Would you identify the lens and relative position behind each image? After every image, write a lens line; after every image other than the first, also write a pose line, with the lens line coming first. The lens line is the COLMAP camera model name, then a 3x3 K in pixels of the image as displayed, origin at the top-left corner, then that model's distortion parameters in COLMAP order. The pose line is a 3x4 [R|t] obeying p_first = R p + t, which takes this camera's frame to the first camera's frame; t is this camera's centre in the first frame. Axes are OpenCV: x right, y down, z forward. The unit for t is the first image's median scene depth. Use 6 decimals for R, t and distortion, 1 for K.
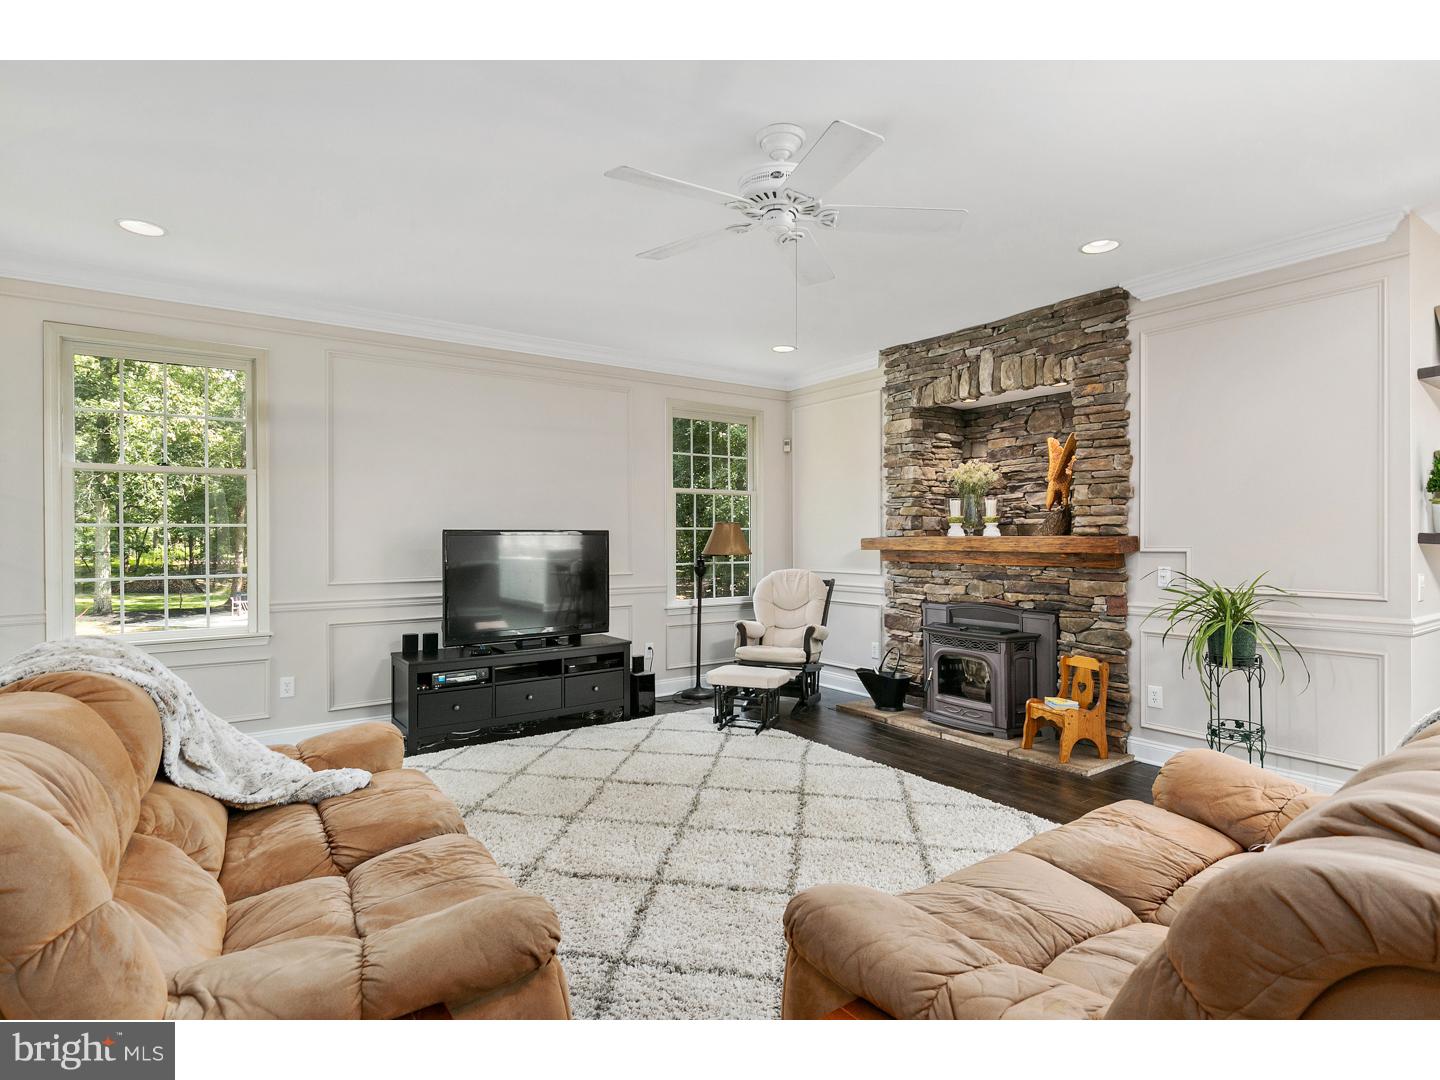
lens RADIAL K [[757.3, 0, 722.1], [0, 757.3, 541.5], [0, 0, 1]] dist [0.005697, 0.000223]
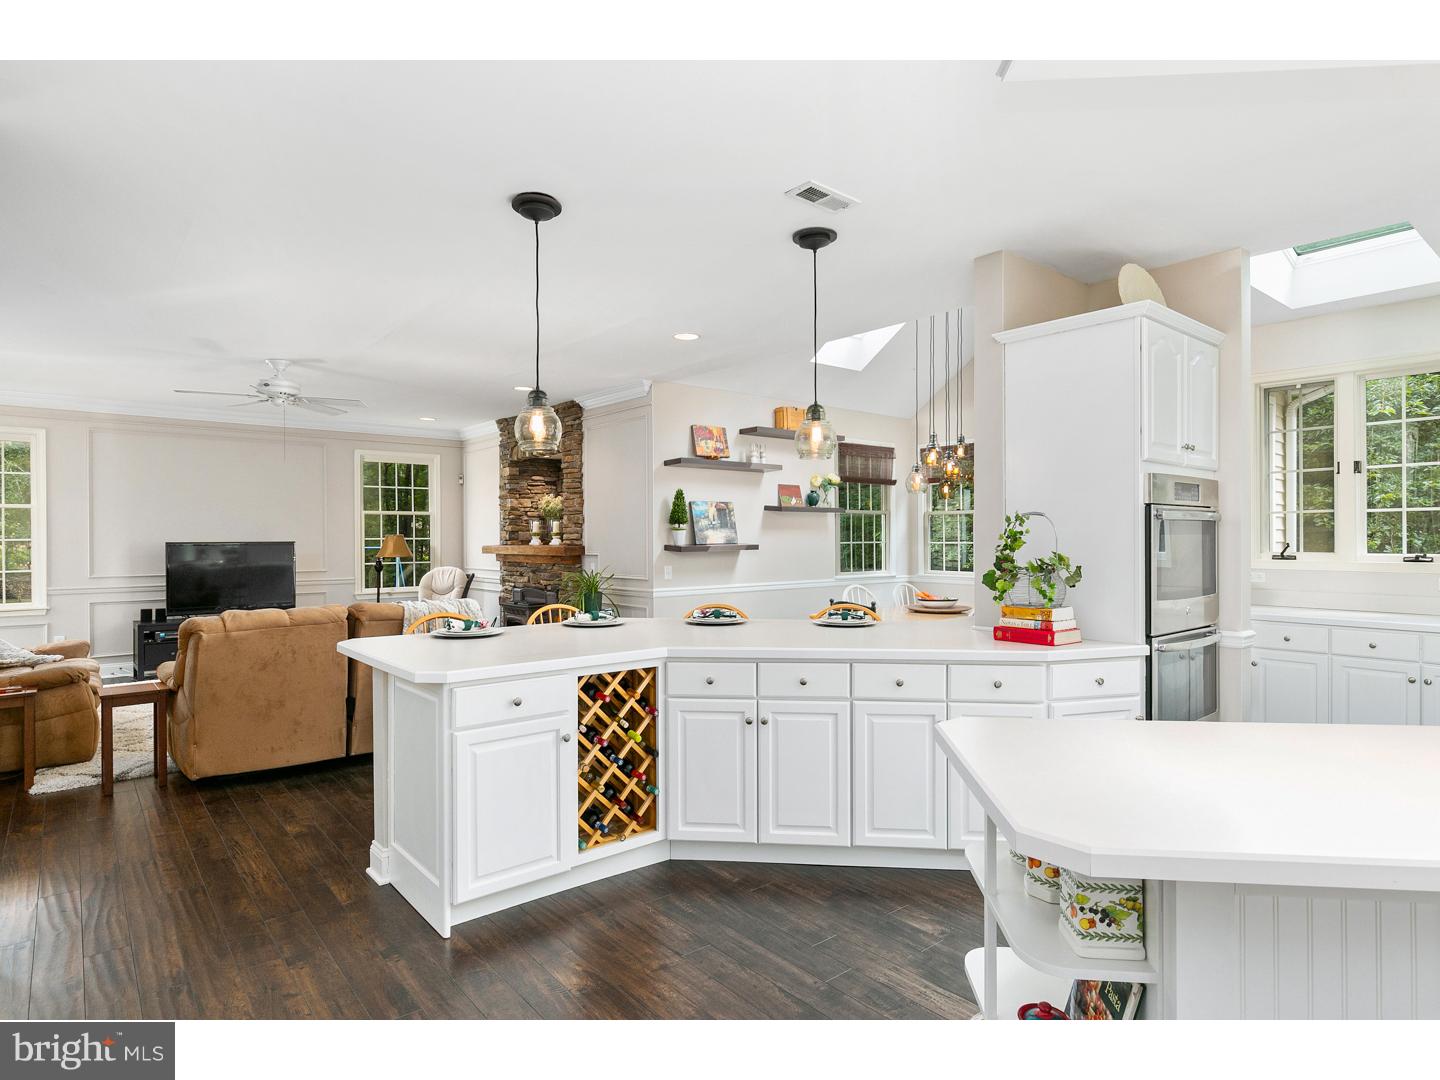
lens RADIAL K [[794.2, 0, 717.6], [0, 794.2, 538.0], [0, 0, 1]] dist [-0.004915, -0.000411]
pose [[0.995920, -0.003525, 0.090172, 0.538666], [0.003780, 0.999989, -0.002666, -0.015076], [-0.090162, 0.002996, 0.995923, -0.646223]]
